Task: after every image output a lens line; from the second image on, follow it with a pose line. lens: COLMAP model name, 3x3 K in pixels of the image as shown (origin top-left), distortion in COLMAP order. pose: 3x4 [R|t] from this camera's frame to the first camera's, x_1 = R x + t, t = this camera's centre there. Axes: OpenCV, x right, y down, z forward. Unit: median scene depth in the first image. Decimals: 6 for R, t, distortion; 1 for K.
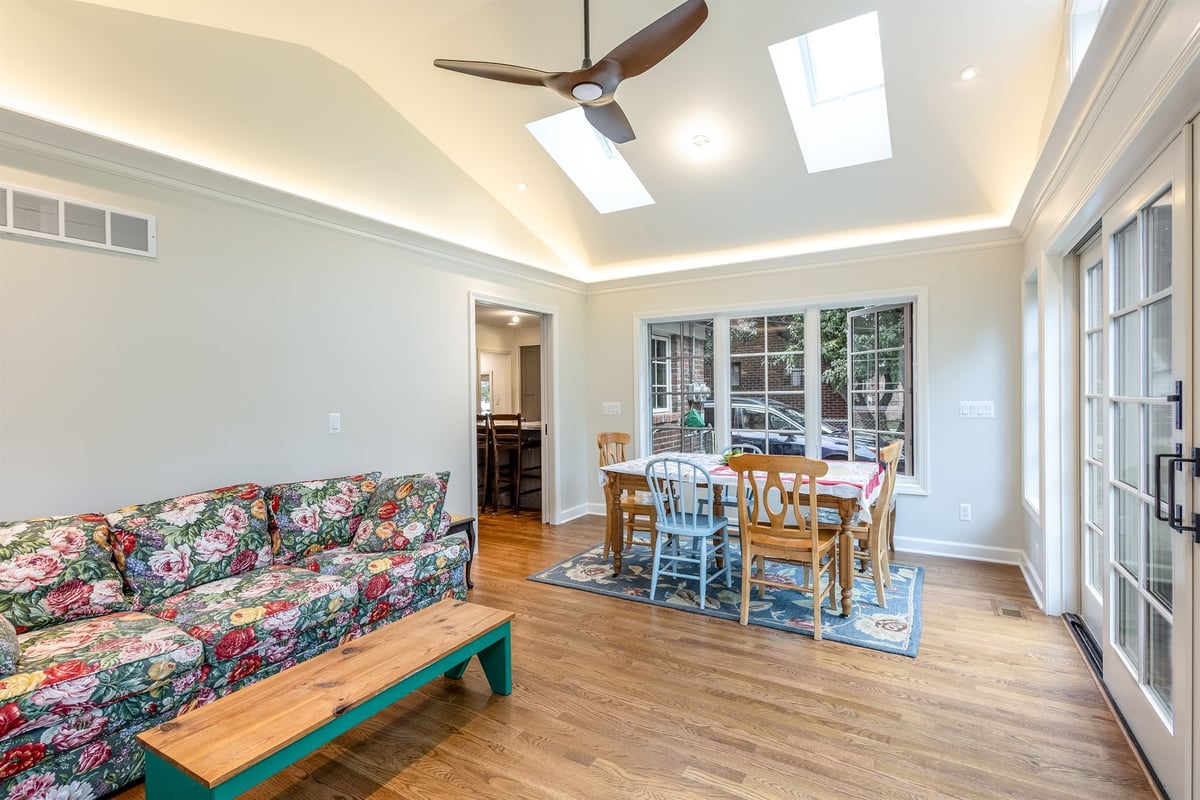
lens RADIAL K [[558.1, 0, 600.6], [0, 558.1, 400.3], [0, 0, 1]] dist [0.007000, -0.001805]
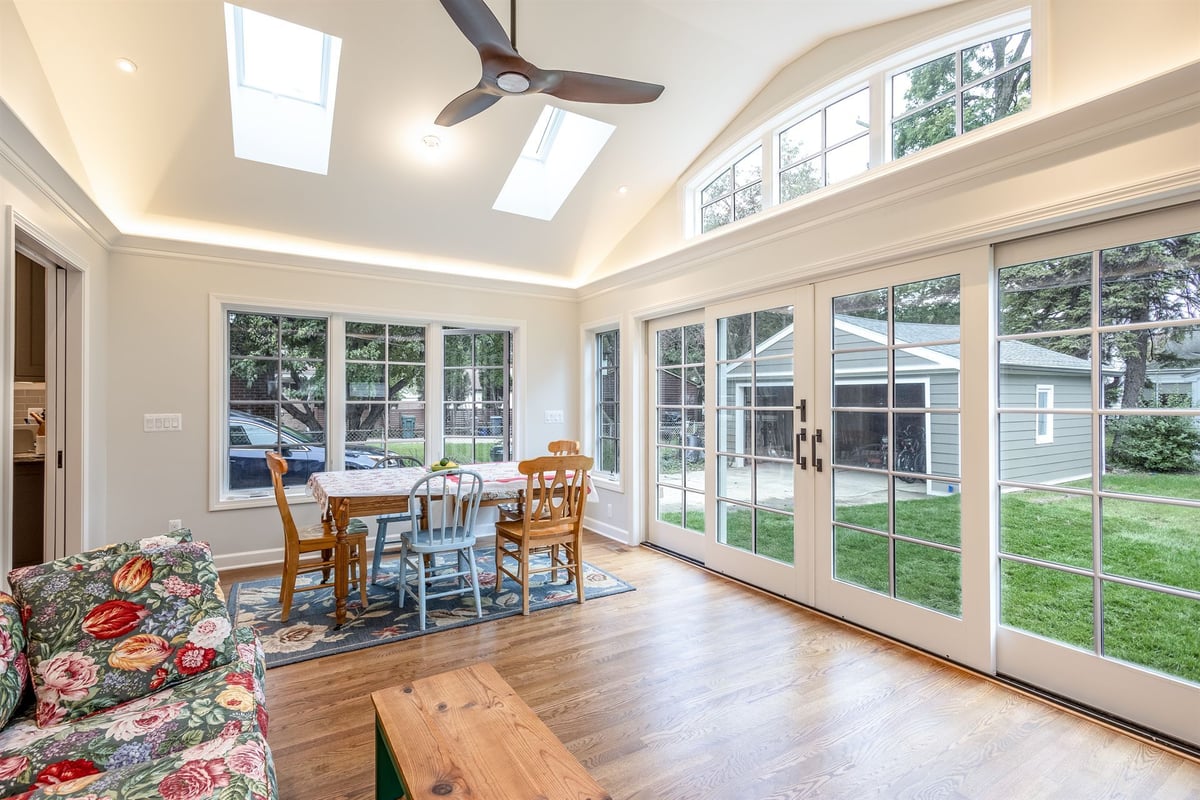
lens RADIAL K [[558.1, 0, 601.1], [0, 558.1, 398.5], [0, 0, 1]] dist [0.007000, -0.001805]
pose [[0.462668, 0.018292, 0.886343, -0.557808], [0.004361, 0.999728, -0.022909, 0.005050], [-0.886521, 0.014464, 0.462463, 0.310061]]
